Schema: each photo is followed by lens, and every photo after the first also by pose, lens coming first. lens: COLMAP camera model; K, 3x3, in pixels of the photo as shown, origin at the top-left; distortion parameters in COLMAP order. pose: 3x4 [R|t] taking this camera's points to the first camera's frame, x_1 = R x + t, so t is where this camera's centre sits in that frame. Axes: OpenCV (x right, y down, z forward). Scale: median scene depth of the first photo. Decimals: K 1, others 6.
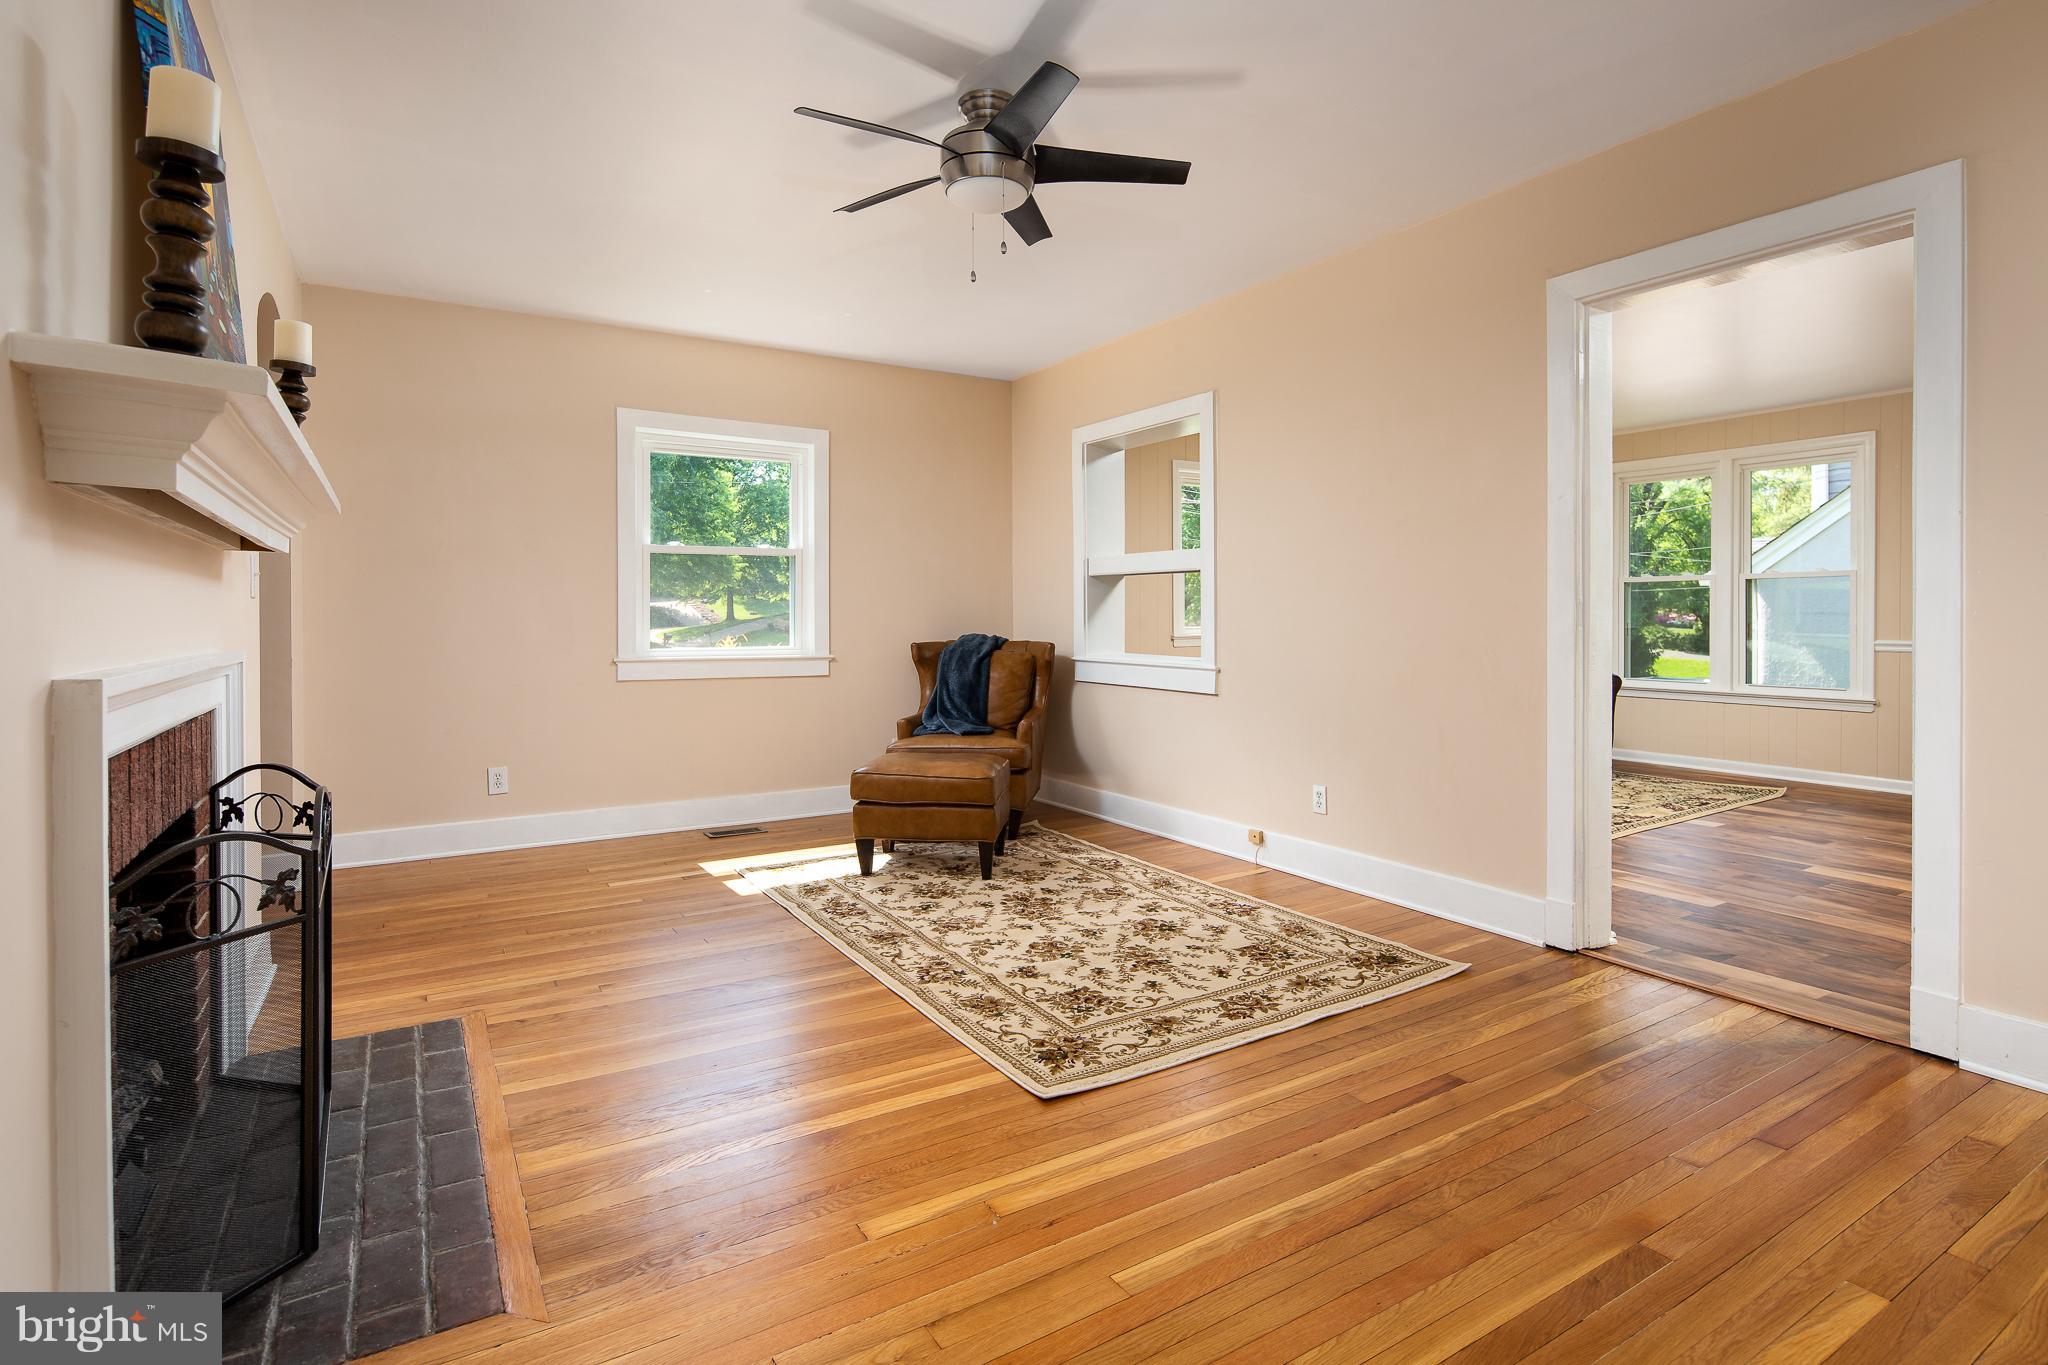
lens RADIAL K [[996.2, 0, 1001.8], [0, 996.2, 629.5], [0, 0, 1]] dist [0.007680, -0.001587]
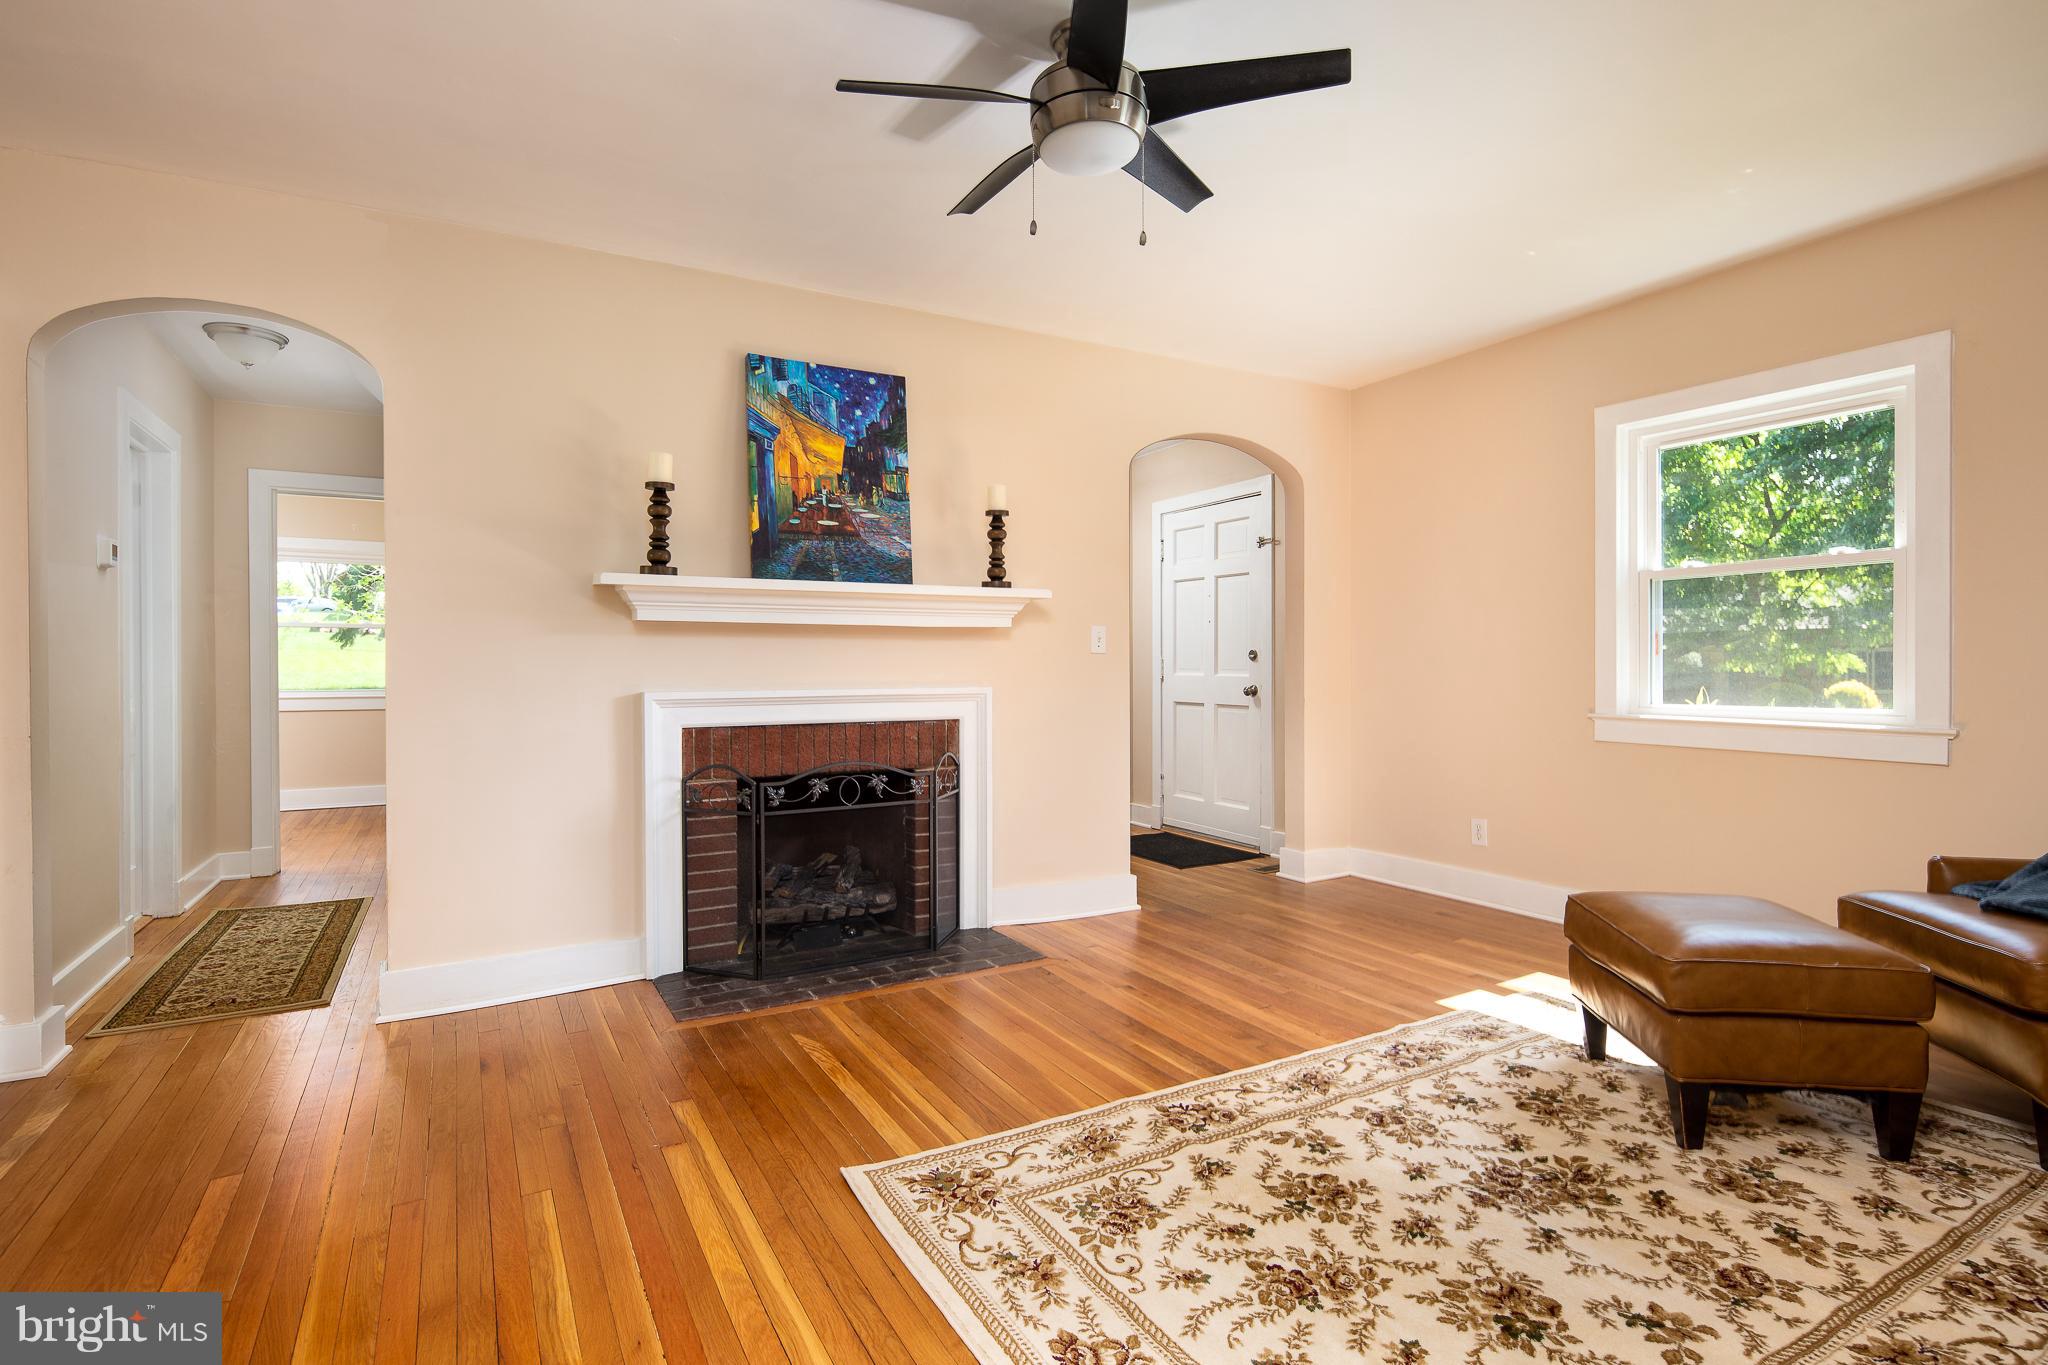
lens RADIAL K [[996.2, 0, 1025.2], [0, 996.2, 668.9], [0, 0, 1]] dist [0.007680, -0.001587]
pose [[-0.037698, 0.001593, -0.999288, 0.762710], [-0.005218, 0.999985, 0.001791, -0.012519], [0.999276, 0.005282, -0.037689, 0.926664]]
